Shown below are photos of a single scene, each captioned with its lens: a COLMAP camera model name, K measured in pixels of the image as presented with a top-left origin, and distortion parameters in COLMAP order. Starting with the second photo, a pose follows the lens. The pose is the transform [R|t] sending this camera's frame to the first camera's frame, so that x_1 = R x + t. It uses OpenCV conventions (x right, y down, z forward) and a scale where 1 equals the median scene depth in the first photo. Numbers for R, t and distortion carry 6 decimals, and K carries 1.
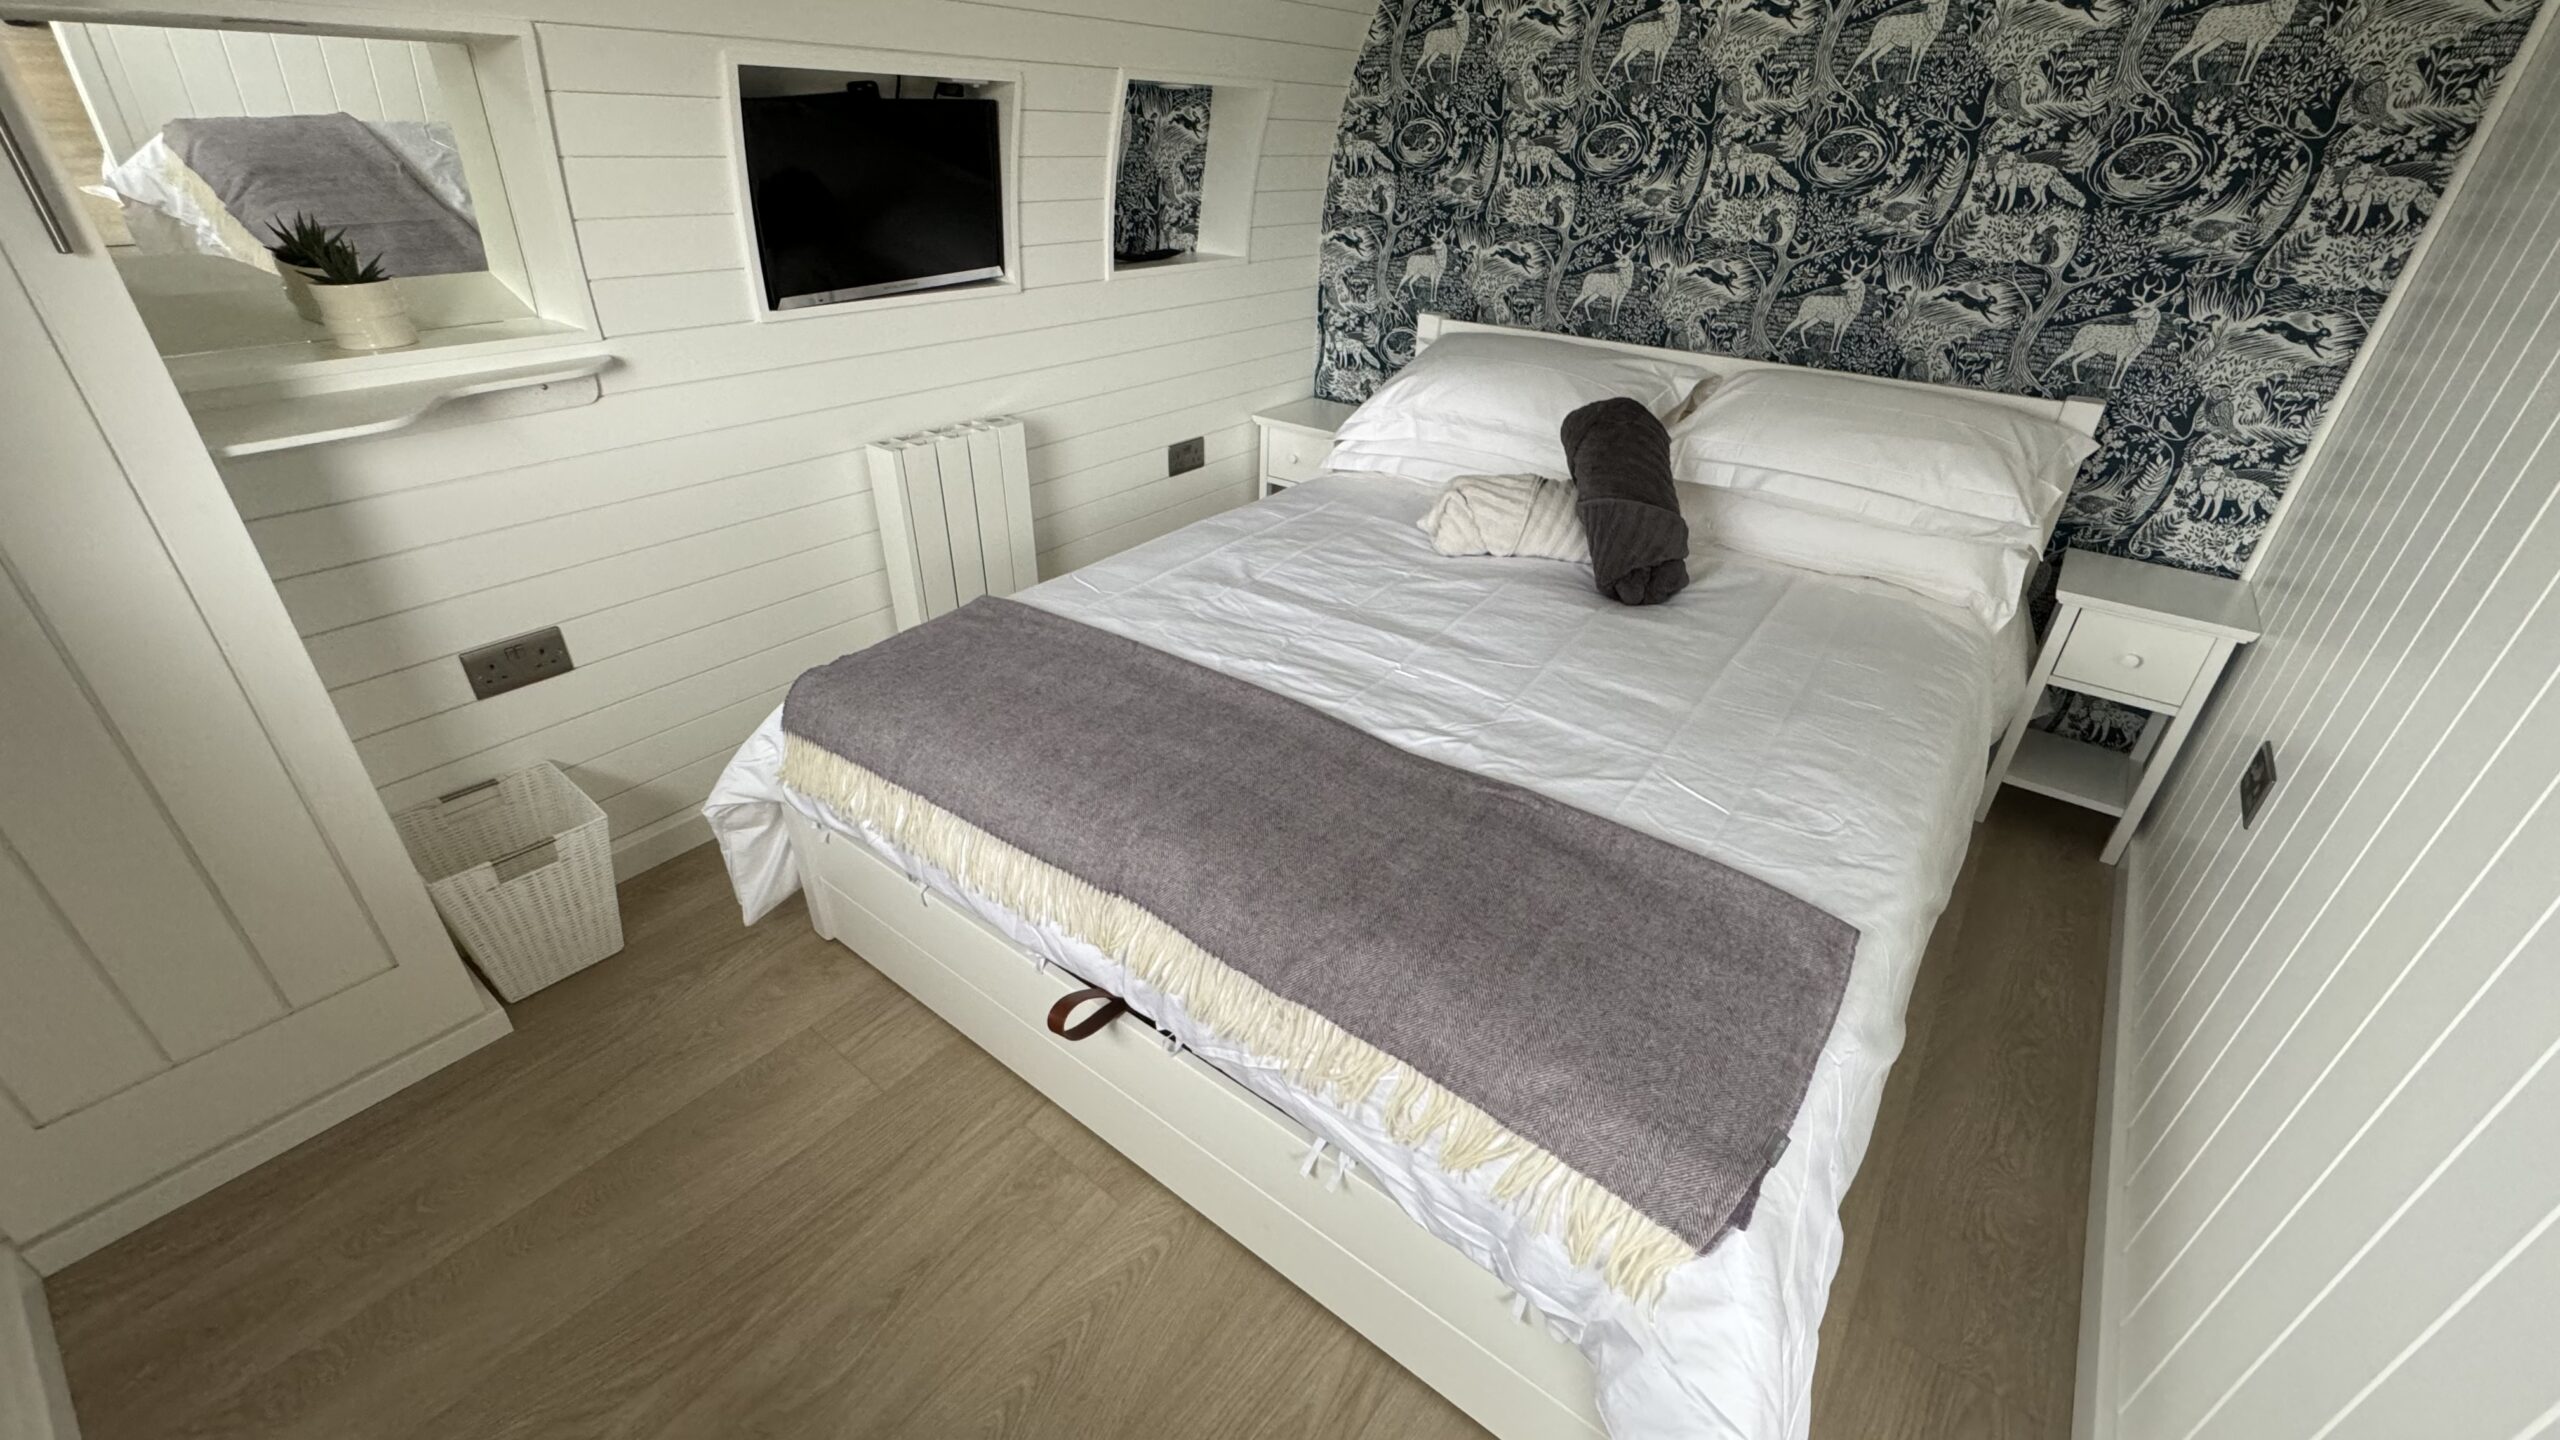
lens RADIAL K [[1019.7, 0, 1254.3], [0, 1019.7, 708.6], [0, 0, 1]] dist [0.000966, -0.000017]
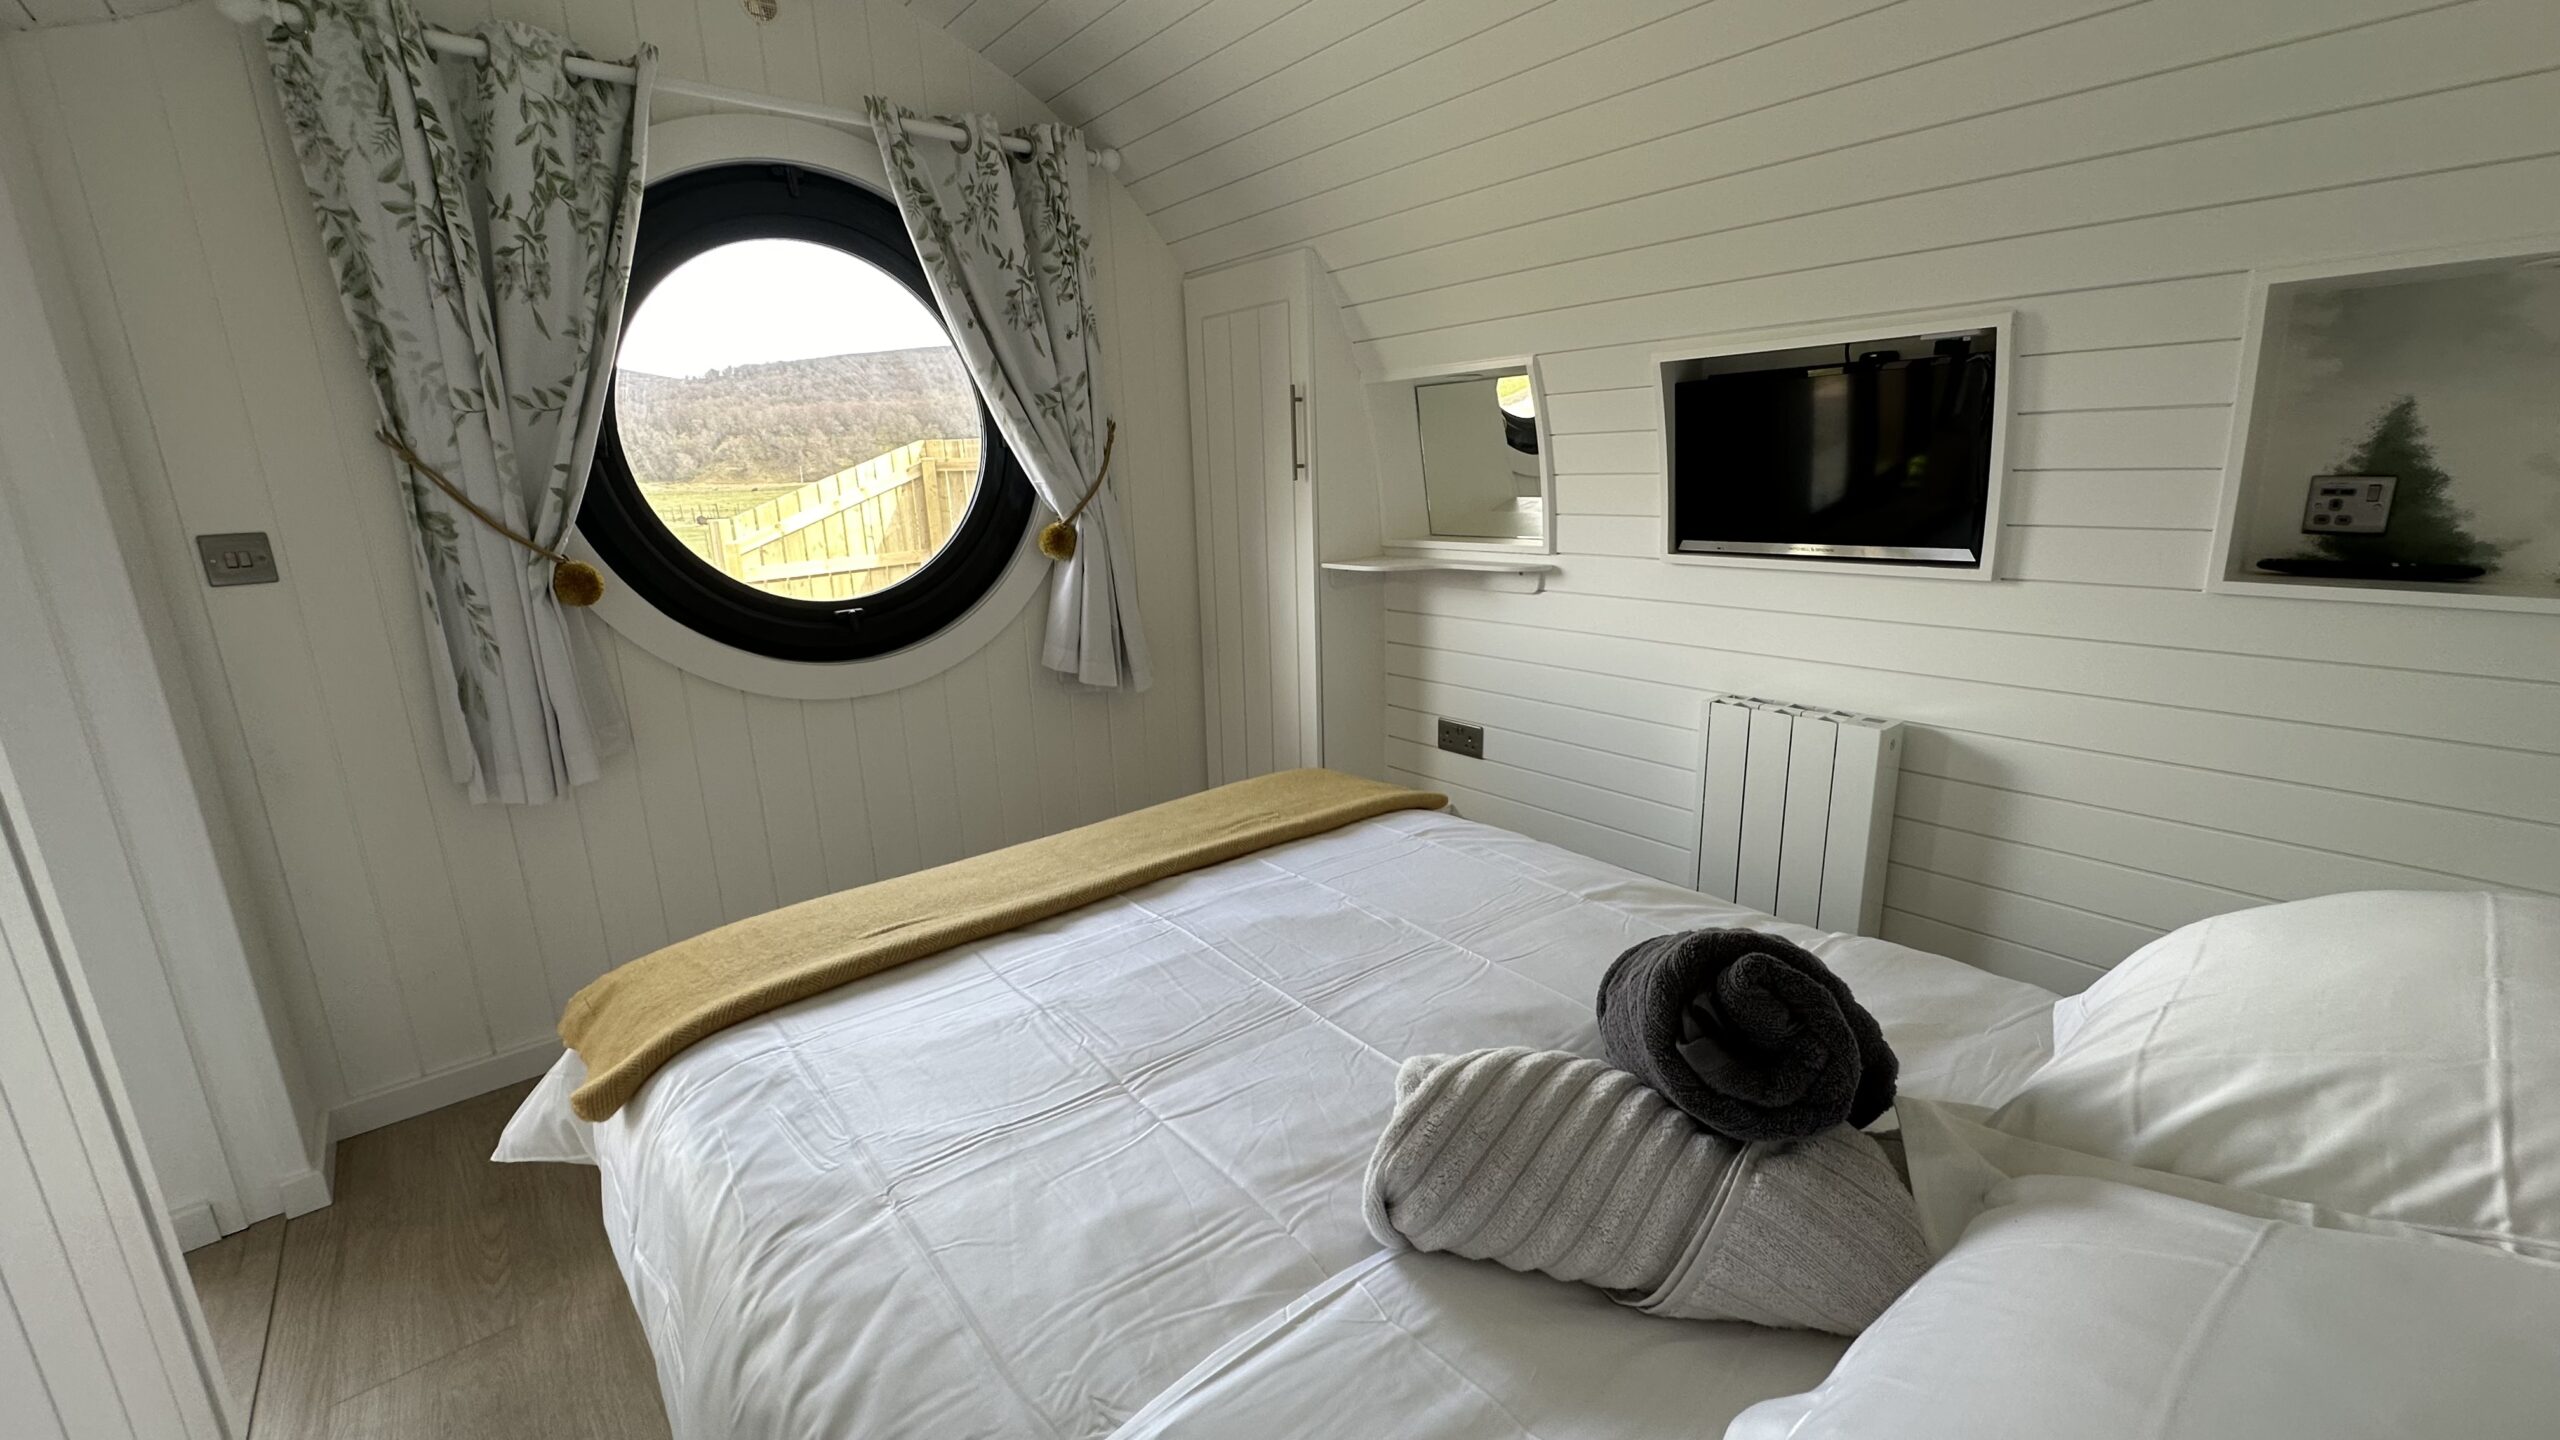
lens RADIAL K [[1022.9, 0, 1284.6], [0, 1022.9, 717.2], [0, 0, 1]] dist [0.021114, -0.018087]
pose [[-0.198212, 0.251590, -0.947319, 0.665979], [-0.436700, 0.842599, 0.315151, -0.375532], [0.877499, 0.476161, -0.057144, 0.712437]]
